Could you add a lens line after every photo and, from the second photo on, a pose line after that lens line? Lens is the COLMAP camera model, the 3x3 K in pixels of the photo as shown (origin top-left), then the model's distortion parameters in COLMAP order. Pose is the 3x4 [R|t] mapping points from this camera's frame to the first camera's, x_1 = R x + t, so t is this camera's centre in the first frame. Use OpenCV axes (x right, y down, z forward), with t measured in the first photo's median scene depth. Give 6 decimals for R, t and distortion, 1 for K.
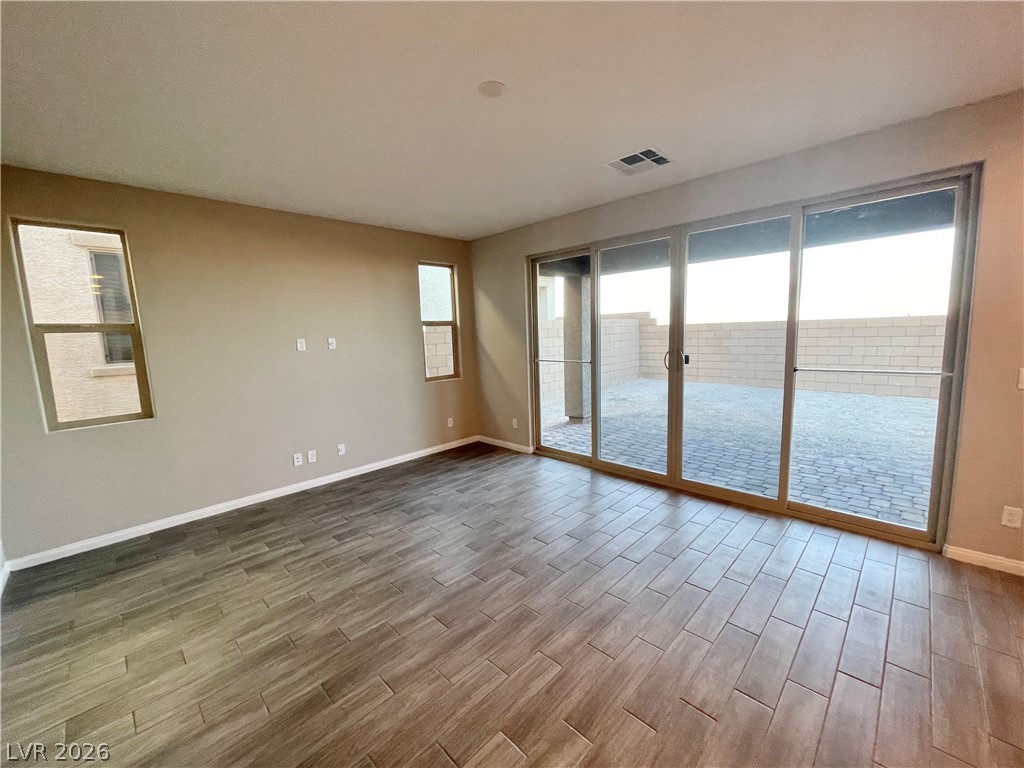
lens RADIAL K [[412.3, 0, 508.1], [0, 412.3, 382.0], [0, 0, 1]] dist [-0.007073, 0.000904]
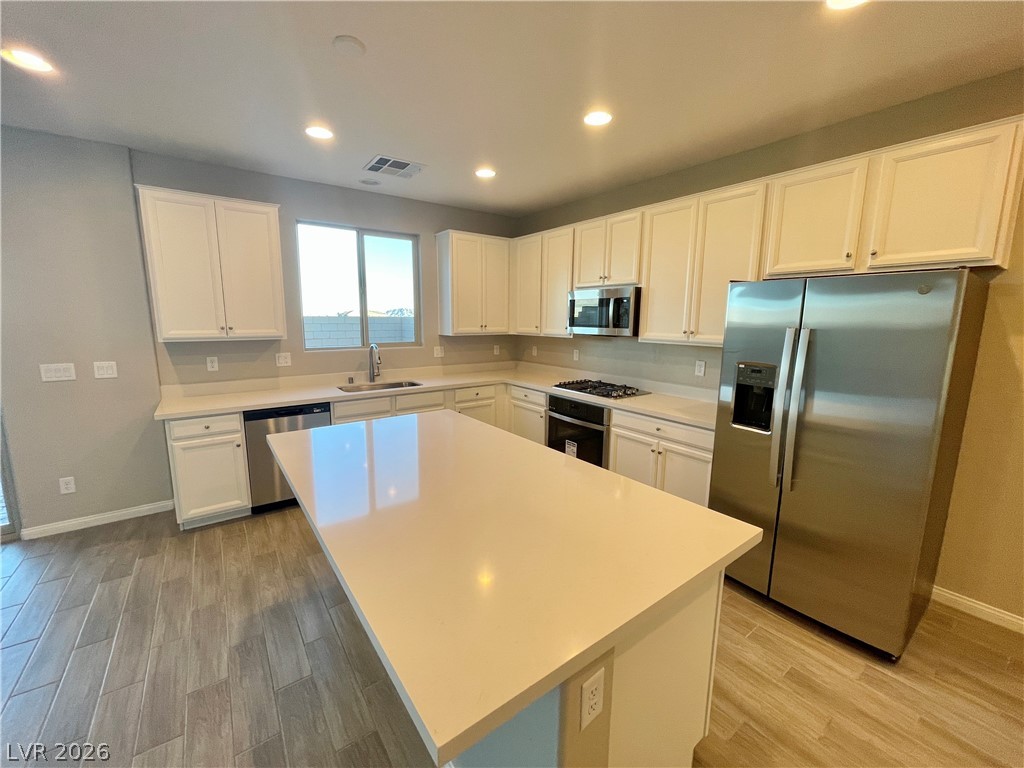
lens RADIAL K [[412.3, 0, 508.1], [0, 412.3, 382.0], [0, 0, 1]] dist [-0.007073, 0.000904]
pose [[0.156484, -0.116377, 0.980800, 0.156547], [0.107768, 0.989117, 0.100170, 0.024693], [-0.981784, 0.090024, 0.167322, -0.303509]]
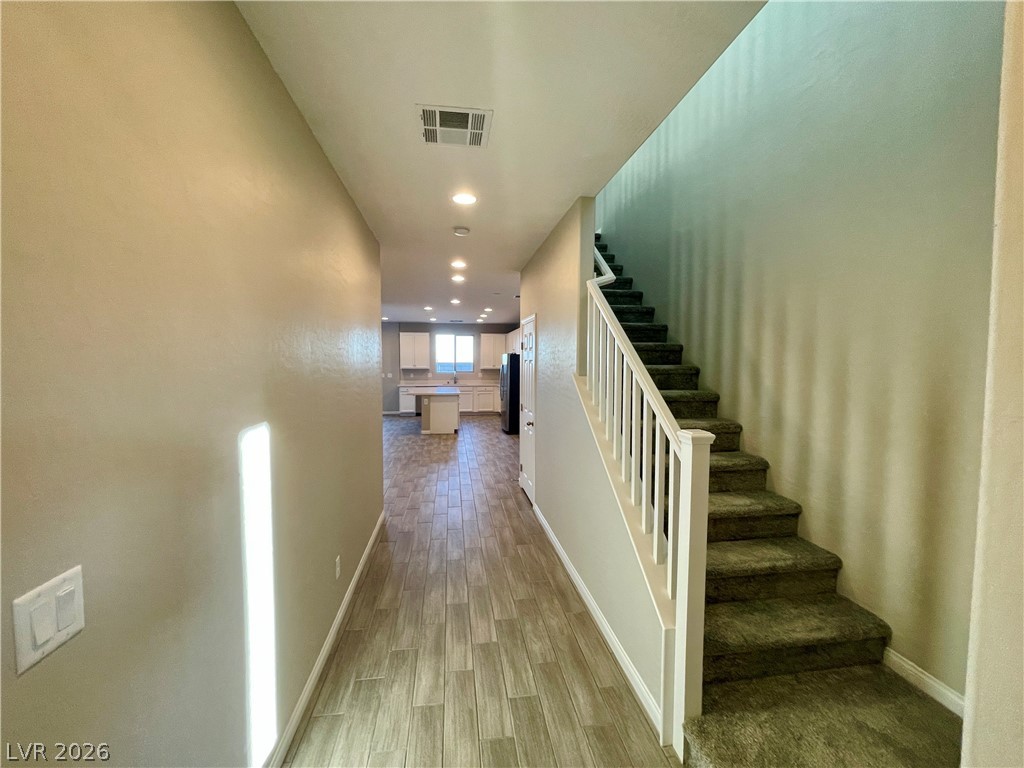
lens RADIAL K [[412.3, 0, 508.1], [0, 412.3, 382.0], [0, 0, 1]] dist [-0.007073, 0.000904]
pose [[0.603391, -0.001838, 0.797443, -1.077162], [0.072781, 0.995951, -0.052774, 0.260646], [-0.794117, 0.089882, 0.601082, -1.918260]]
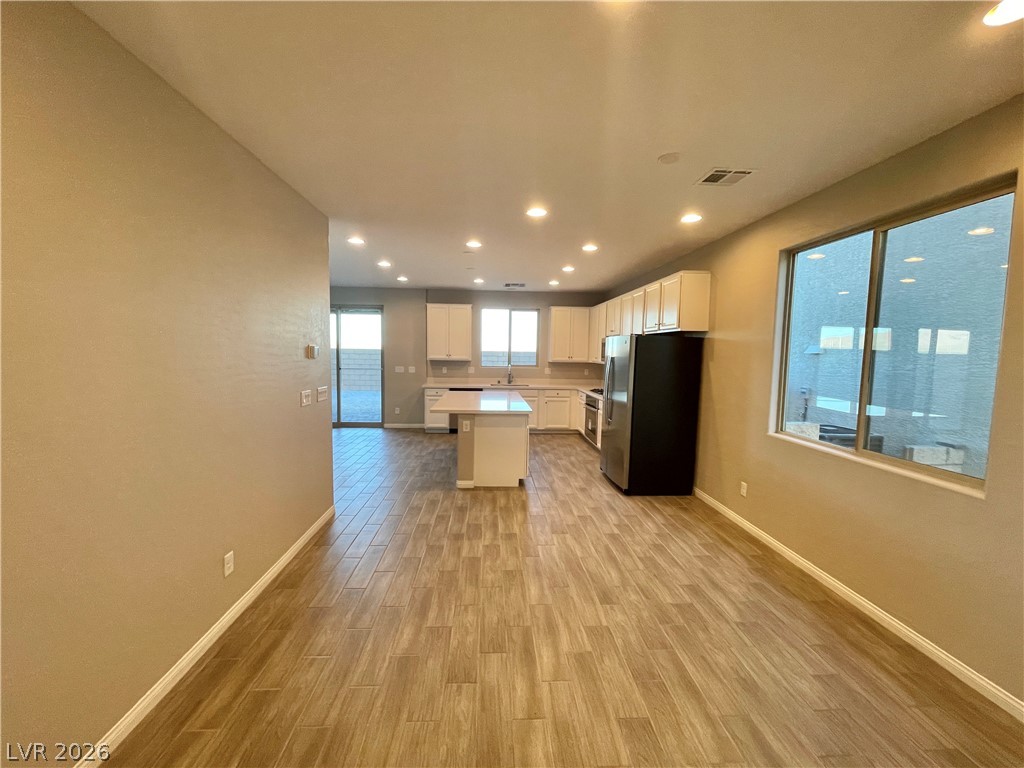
lens RADIAL K [[412.3, 0, 508.1], [0, 412.3, 382.0], [0, 0, 1]] dist [-0.007073, 0.000904]
pose [[0.672148, -0.008361, 0.740370, -0.381608], [0.049363, 0.998218, -0.033541, 0.144612], [-0.738770, 0.059092, 0.671362, -1.129041]]
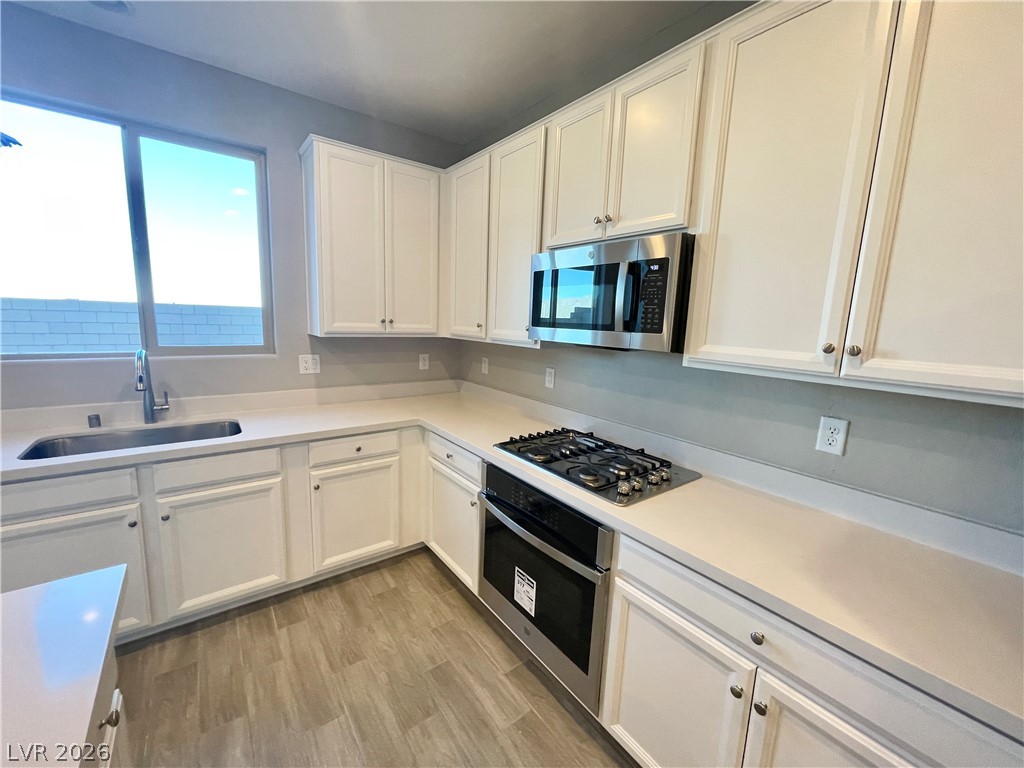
lens RADIAL K [[412.3, 0, 508.1], [0, 412.3, 382.0], [0, 0, 1]] dist [-0.007073, 0.000904]
pose [[0.144875, -0.111818, 0.983111, 0.640838], [0.079146, 0.991720, 0.101134, 0.022346], [-0.986280, 0.063157, 0.152525, -0.334388]]
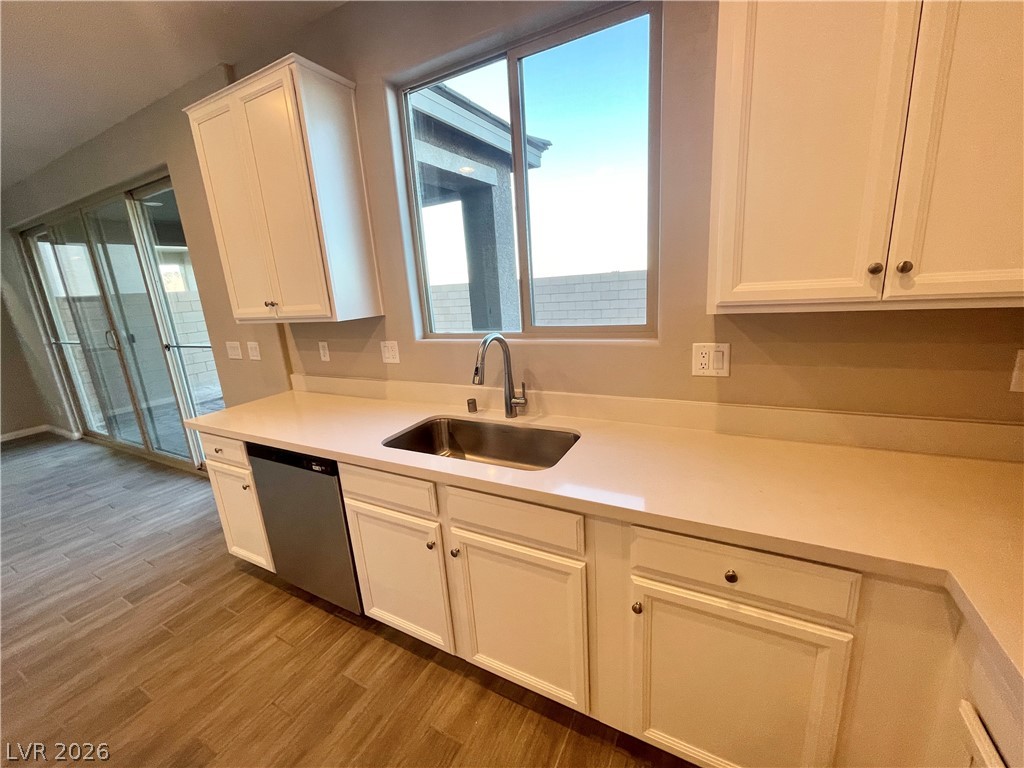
lens RADIAL K [[414.7, 0, 509.7], [0, 414.7, 381.6], [0, 0, 1]] dist [-0.001734, 0.000149]
pose [[0.958688, -0.095040, 0.268113, 0.950703], [0.068061, 0.991796, 0.108204, 0.003957], [-0.276197, -0.085485, 0.957292, -0.238039]]
